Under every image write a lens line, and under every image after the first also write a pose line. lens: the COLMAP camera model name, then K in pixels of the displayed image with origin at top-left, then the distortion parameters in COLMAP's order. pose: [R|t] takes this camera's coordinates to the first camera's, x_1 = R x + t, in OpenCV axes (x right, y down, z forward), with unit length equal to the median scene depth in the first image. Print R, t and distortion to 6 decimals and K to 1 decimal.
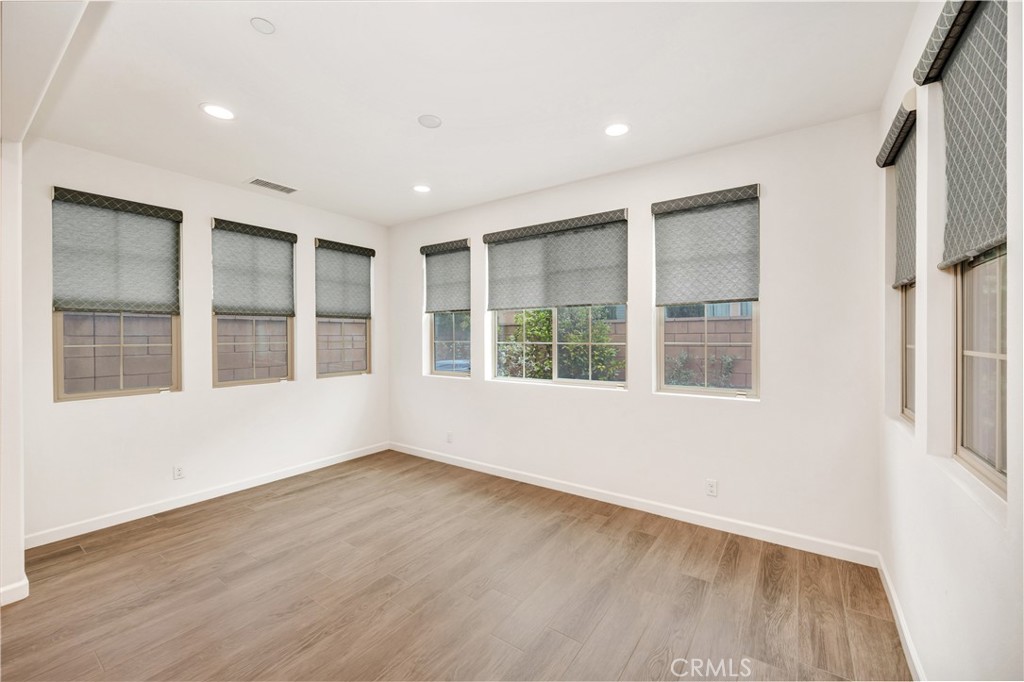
lens RADIAL K [[412.4, 0, 516.7], [0, 412.4, 338.0], [0, 0, 1]] dist [-0.001678, -0.000167]
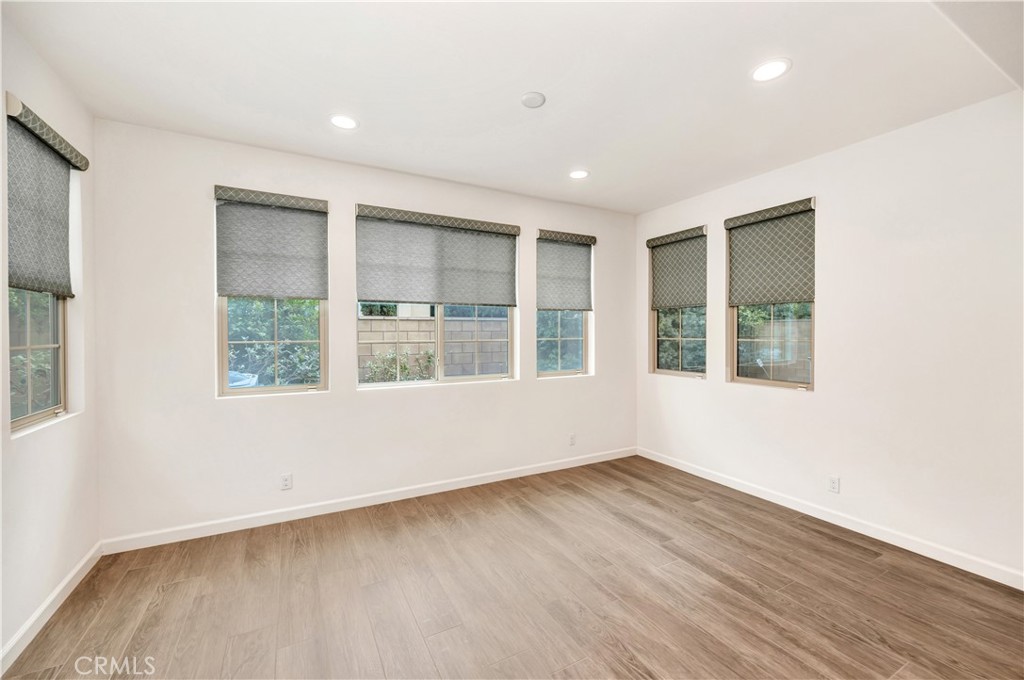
lens RADIAL K [[412.4, 0, 516.7], [0, 412.4, 337.0], [0, 0, 1]] dist [-0.001678, -0.000167]
pose [[0.446359, -0.007625, 0.894822, -0.814039], [0.005902, 0.999967, 0.005577, -0.001620], [-0.894835, 0.002792, 0.446389, 0.480833]]
